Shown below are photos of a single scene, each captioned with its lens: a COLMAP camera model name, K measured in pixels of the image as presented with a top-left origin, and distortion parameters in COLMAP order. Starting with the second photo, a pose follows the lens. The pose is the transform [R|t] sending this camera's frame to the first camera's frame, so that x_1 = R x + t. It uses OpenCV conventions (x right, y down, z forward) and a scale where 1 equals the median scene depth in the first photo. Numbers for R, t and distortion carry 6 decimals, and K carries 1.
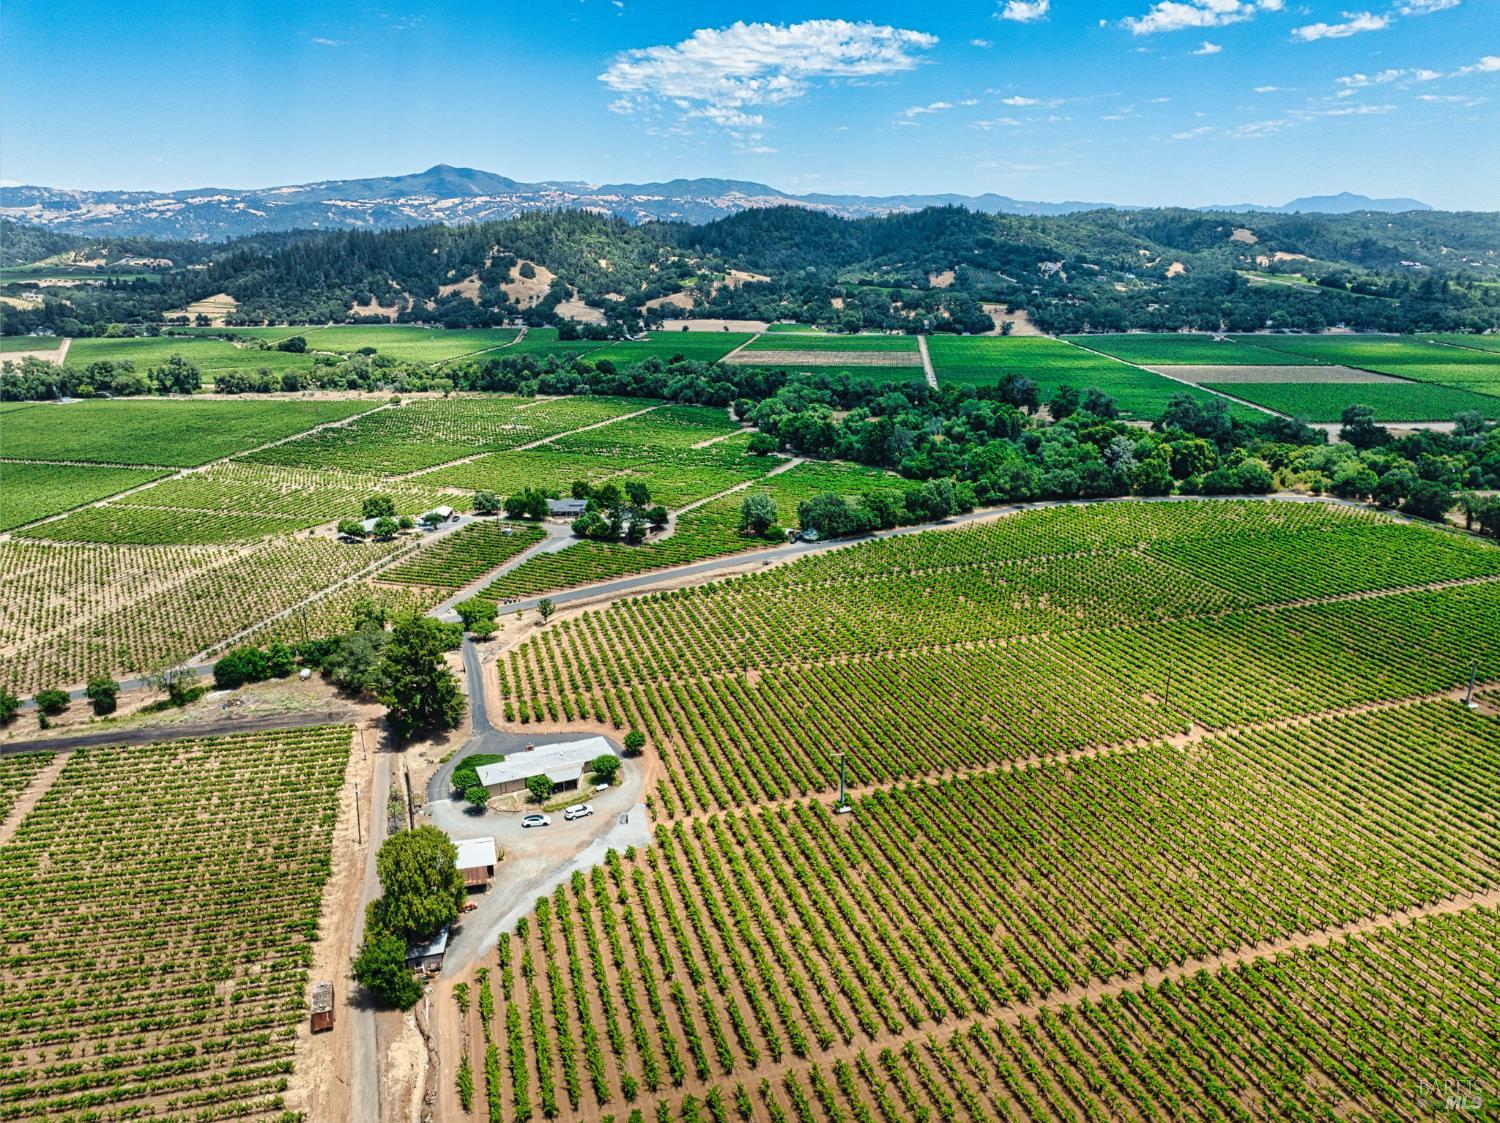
lens RADIAL K [[1057.2, 0, 750.0], [0, 1057.2, 561.5], [0, 0, 1]] dist [-0.044647, 0.012924]
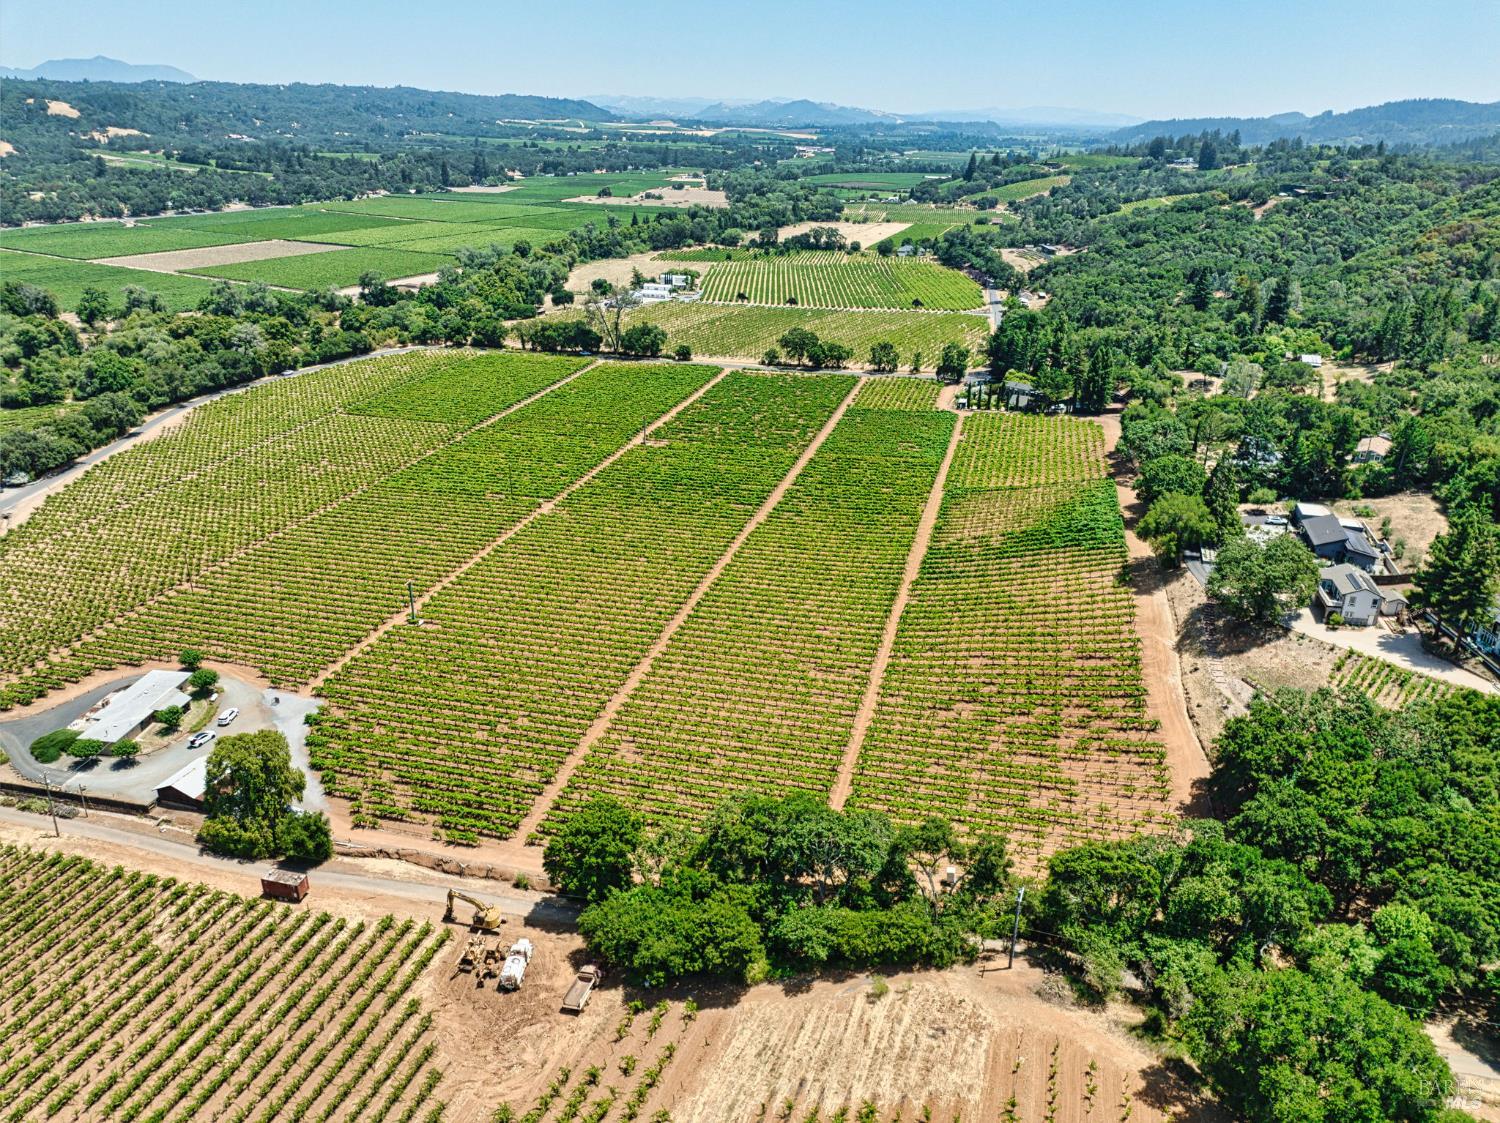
lens RADIAL K [[1070.4, 0, 786.1], [0, 1070.4, 562.8], [0, 0, 1]] dist [-0.094299, 0.052237]
pose [[0.502221, -0.320611, 0.803108, -0.112820], [0.225491, 0.945152, 0.236306, -0.005528], [-0.834822, 0.062416, 0.546970, -0.011916]]
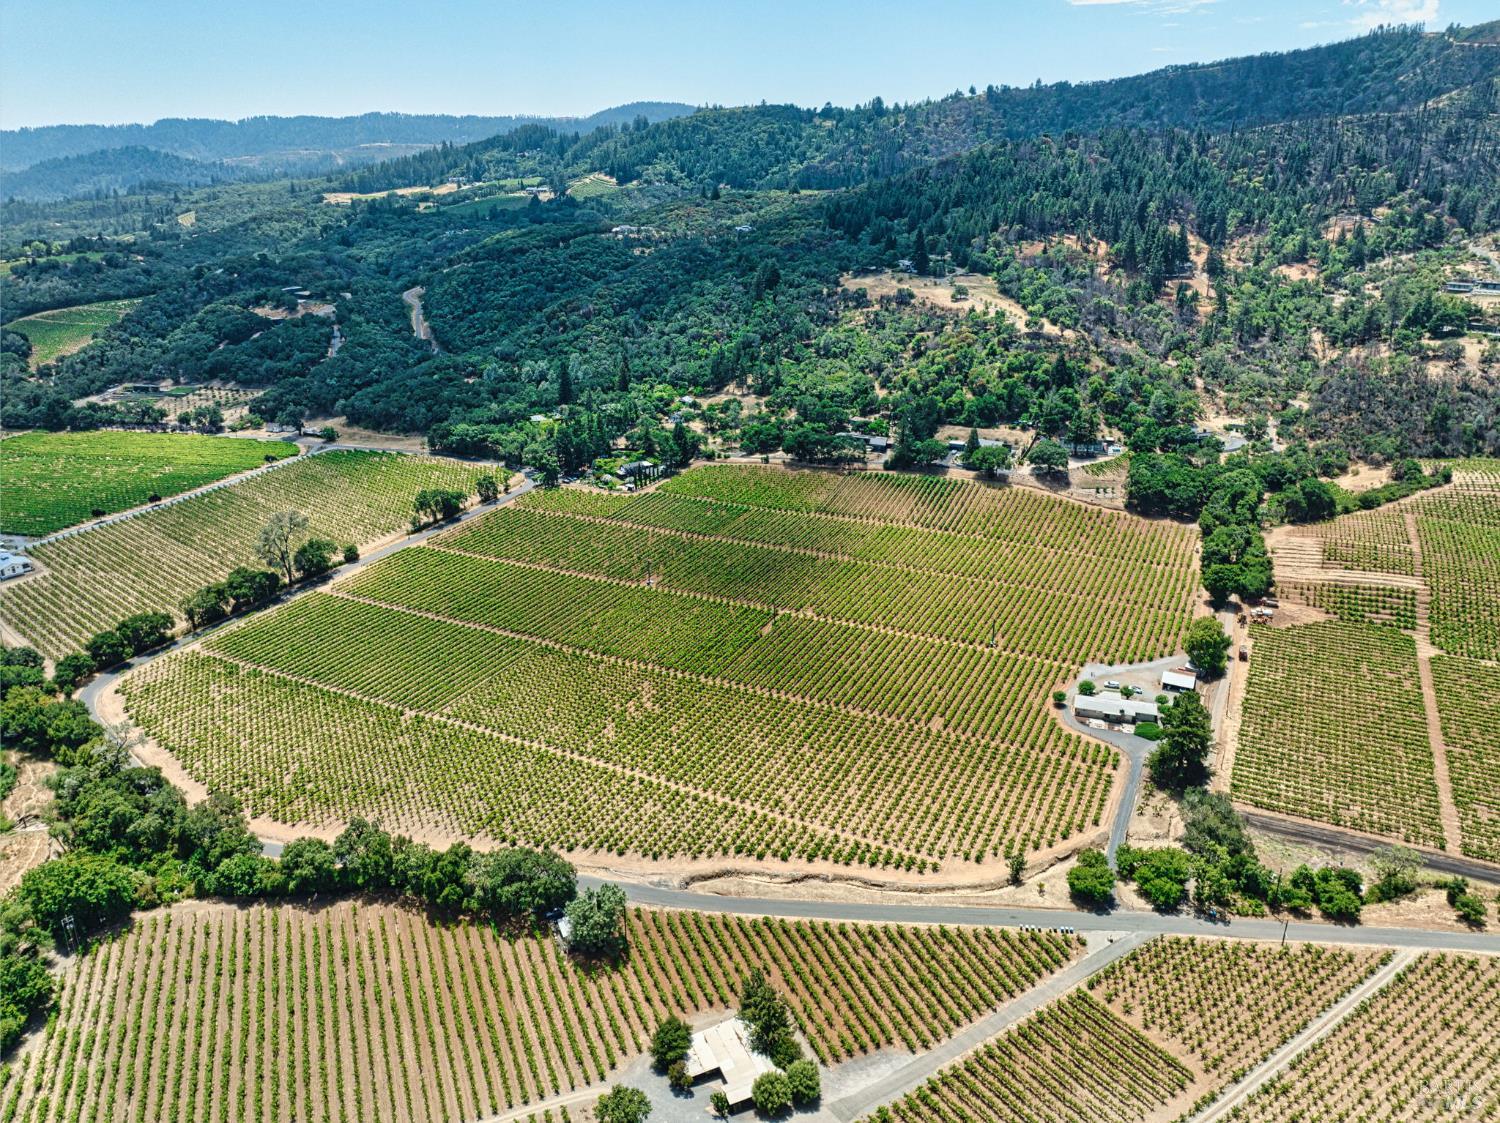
lens RADIAL K [[1068.6, 0, 750.0], [0, 1068.6, 561.5], [0, 0, 1]] dist [-0.038260, -0.005191]
pose [[-0.729503, -0.233882, 0.642747, -0.141466], [0.208115, 0.819263, 0.534319, -0.184261], [-0.651546, 0.523553, -0.548980, 0.391391]]
